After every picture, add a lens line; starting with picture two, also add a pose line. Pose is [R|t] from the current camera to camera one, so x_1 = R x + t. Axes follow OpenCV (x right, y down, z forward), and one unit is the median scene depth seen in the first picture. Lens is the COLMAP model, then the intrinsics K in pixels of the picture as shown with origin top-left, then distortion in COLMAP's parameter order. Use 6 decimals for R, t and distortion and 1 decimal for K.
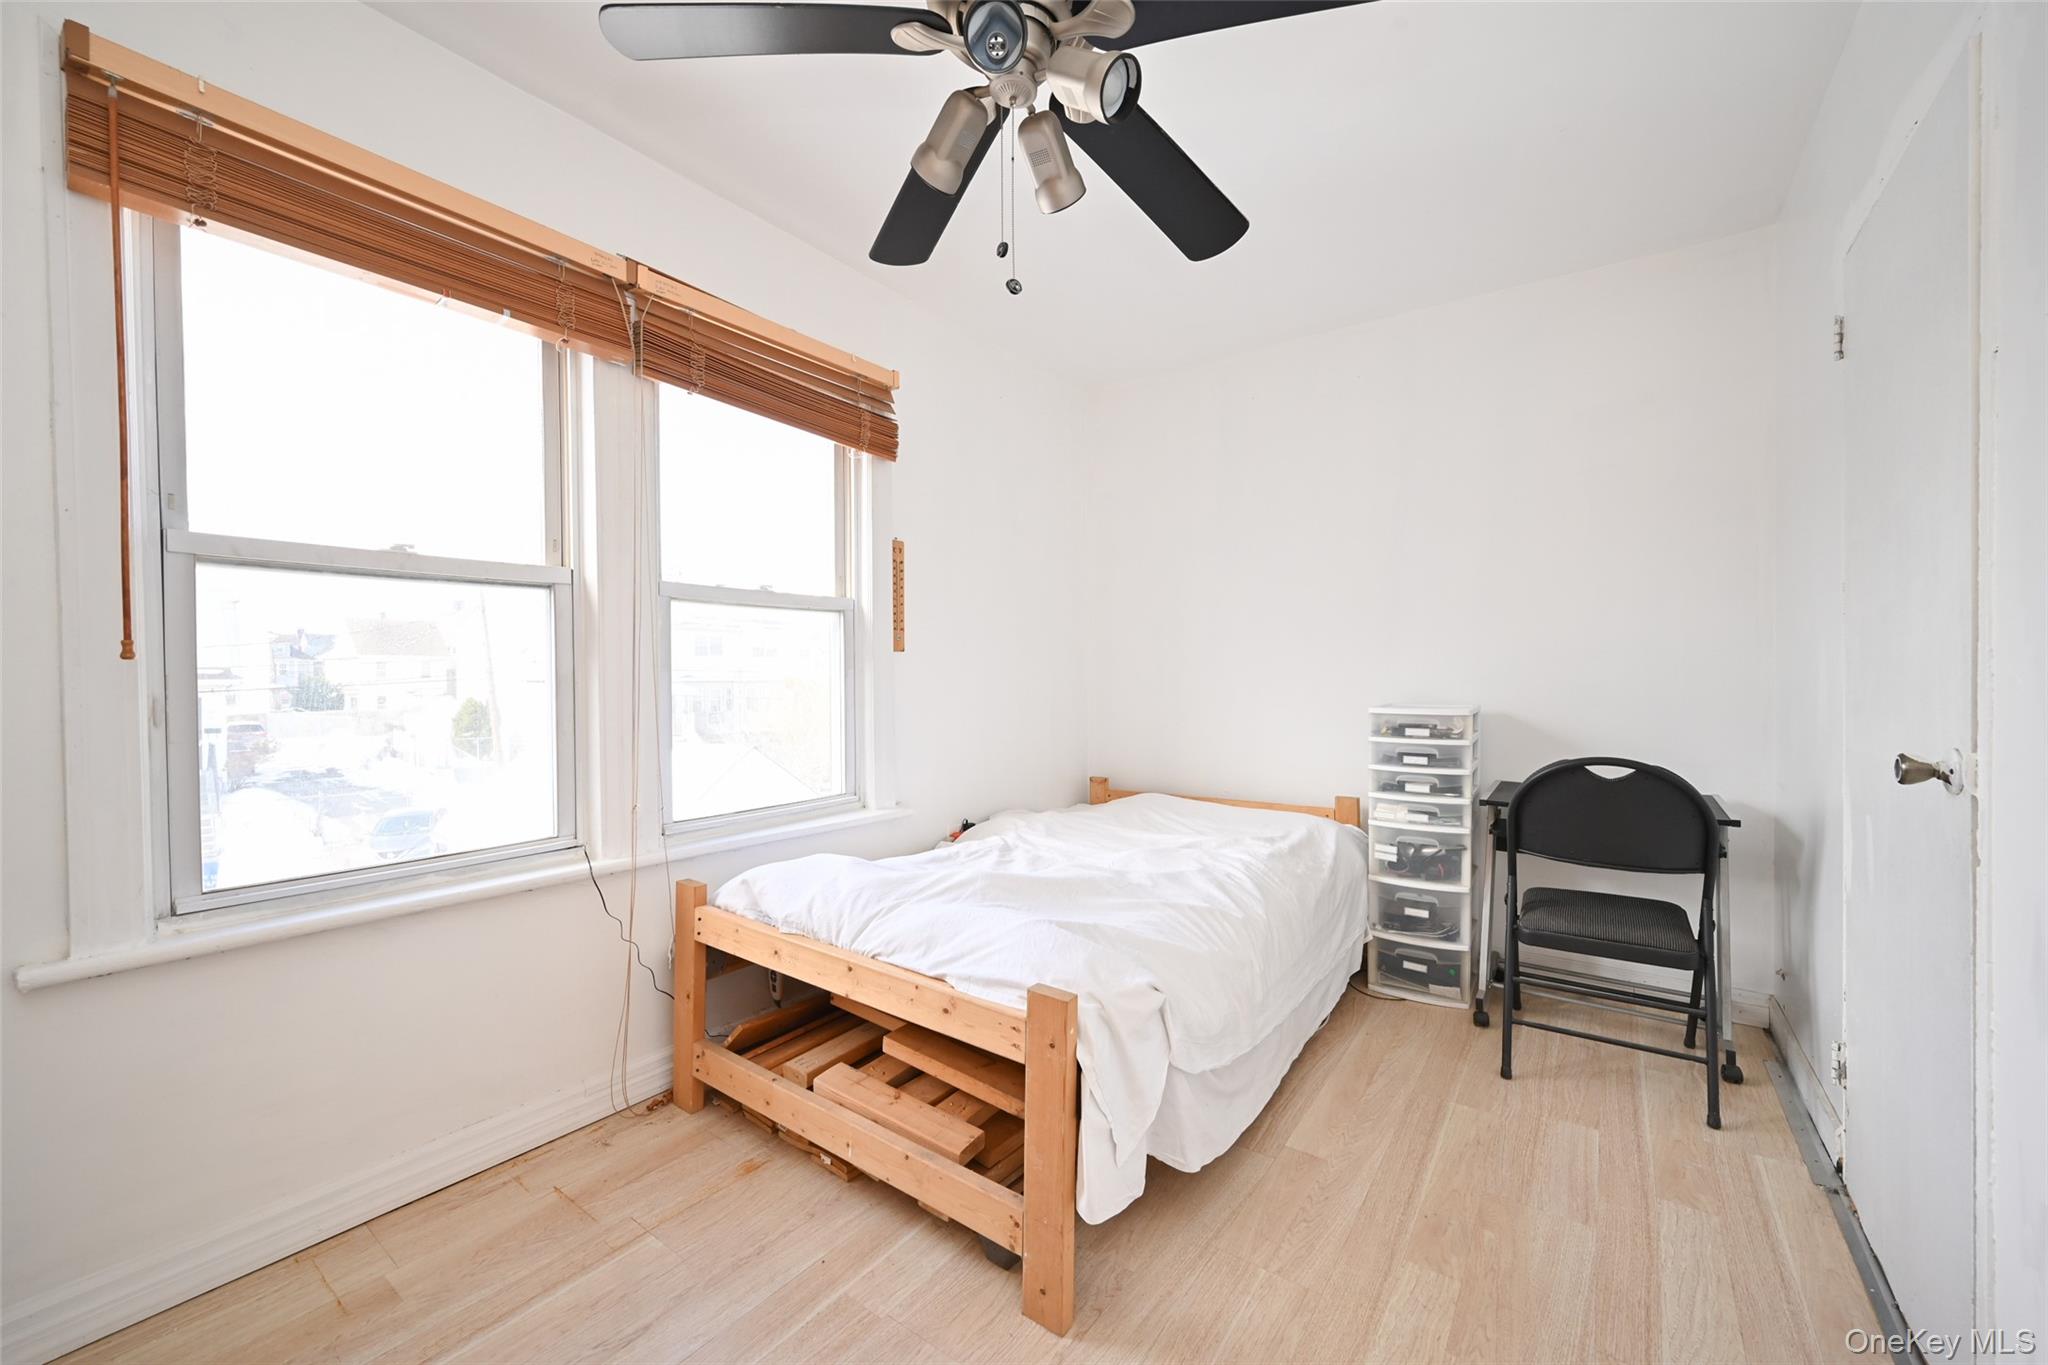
lens RADIAL K [[808.3, 0, 1018.1], [0, 808.3, 676.9], [0, 0, 1]] dist [0.000762, -0.000300]
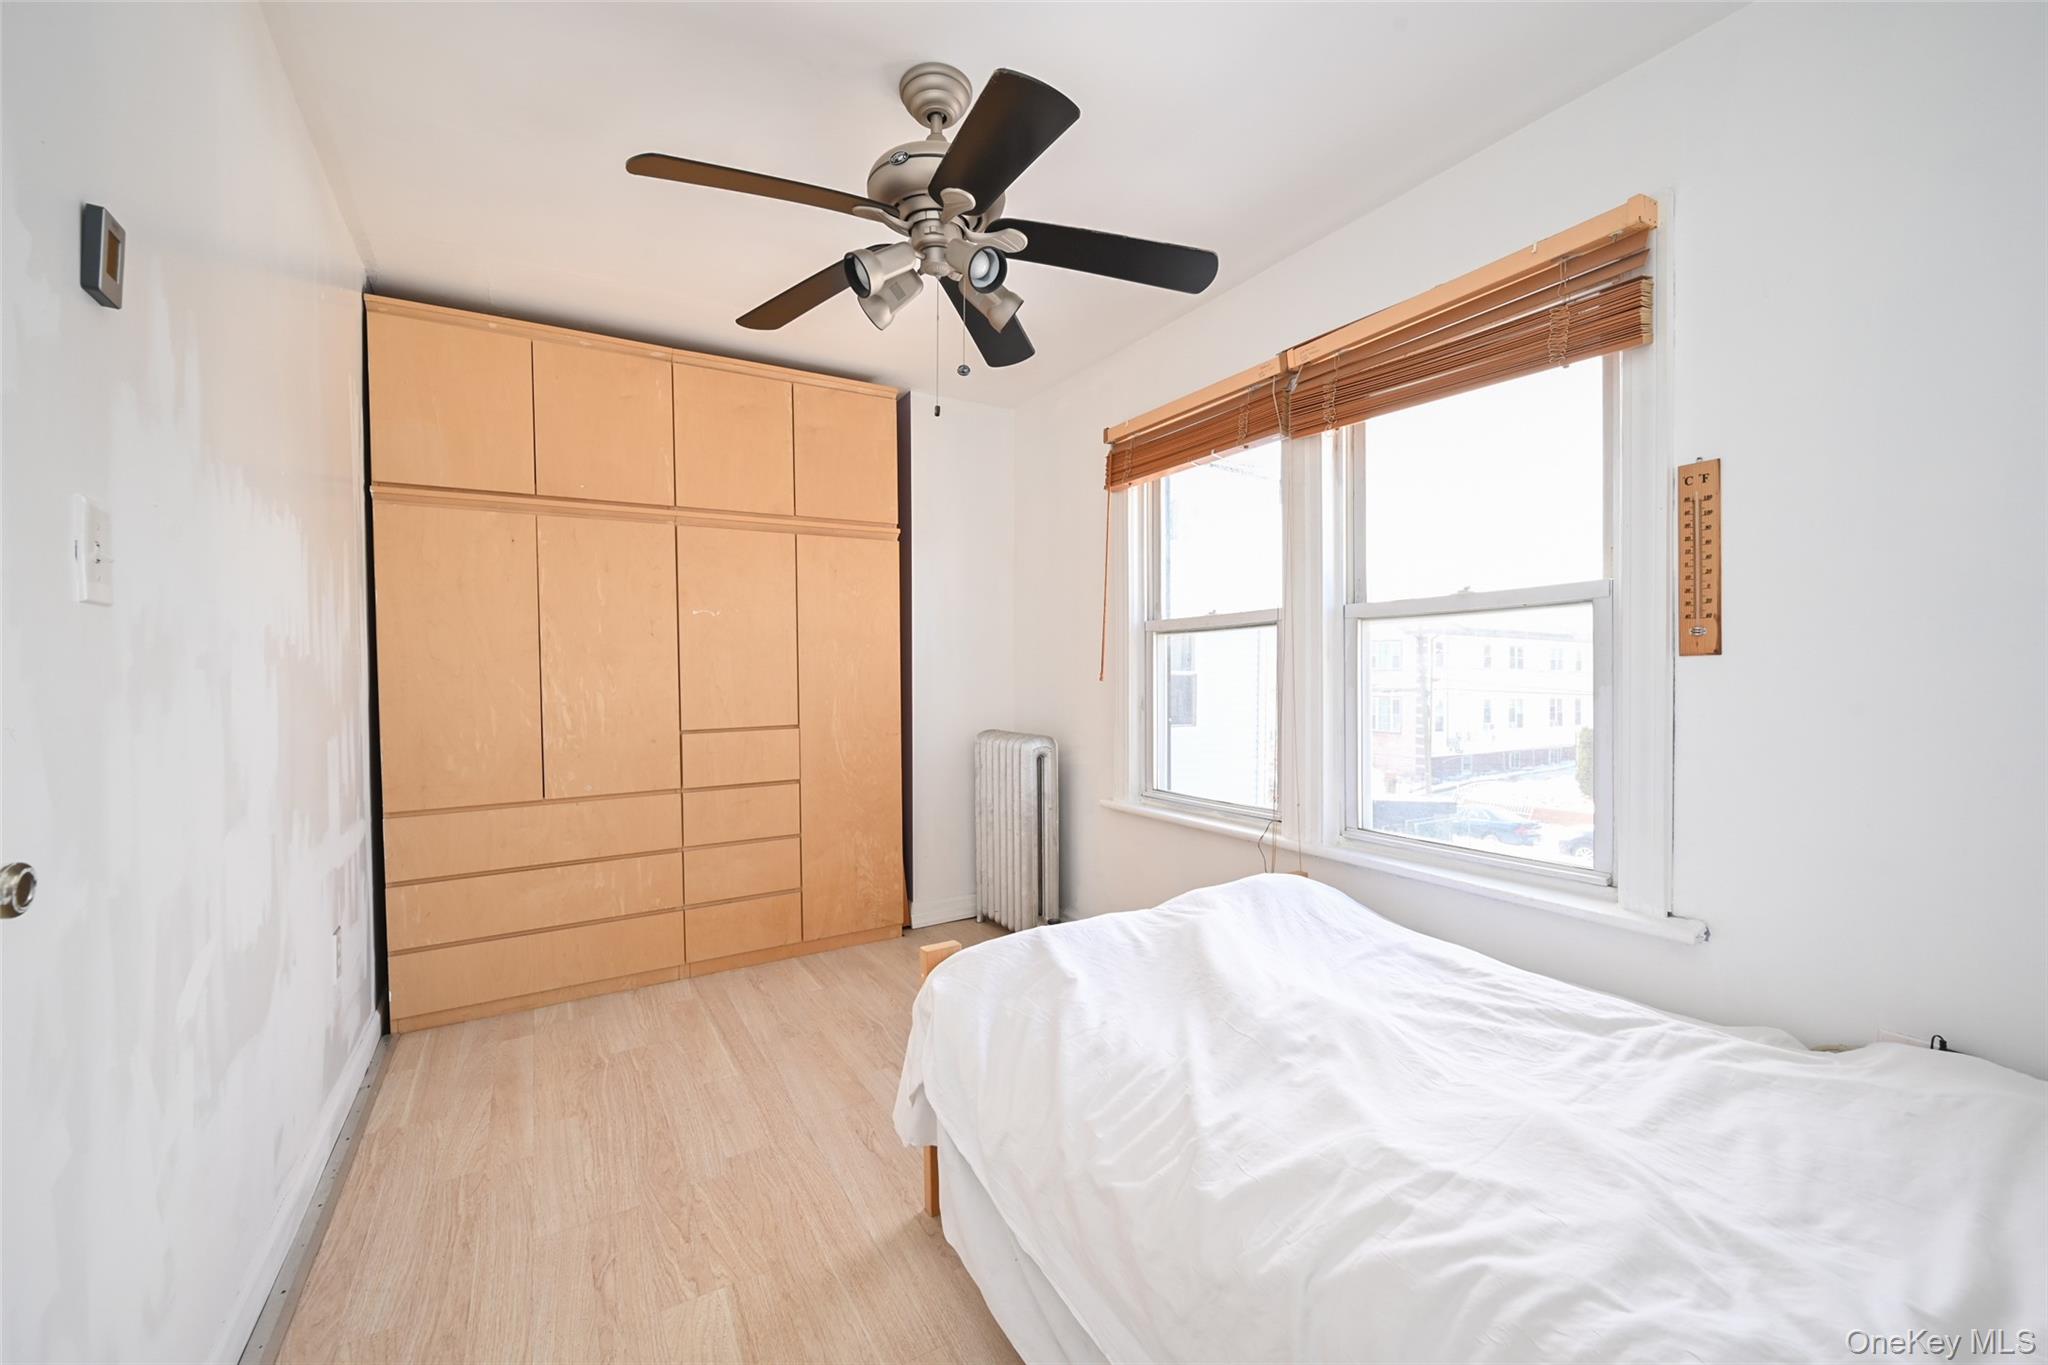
lens RADIAL K [[808.3, 0, 1019.6], [0, 808.3, 687.7], [0, 0, 1]] dist [0.000762, -0.000300]
pose [[-0.388410, -0.006297, -0.921465, 0.819687], [-0.022013, 0.999755, 0.002447, 0.000775], [0.921224, 0.021235, -0.388453, 1.135071]]
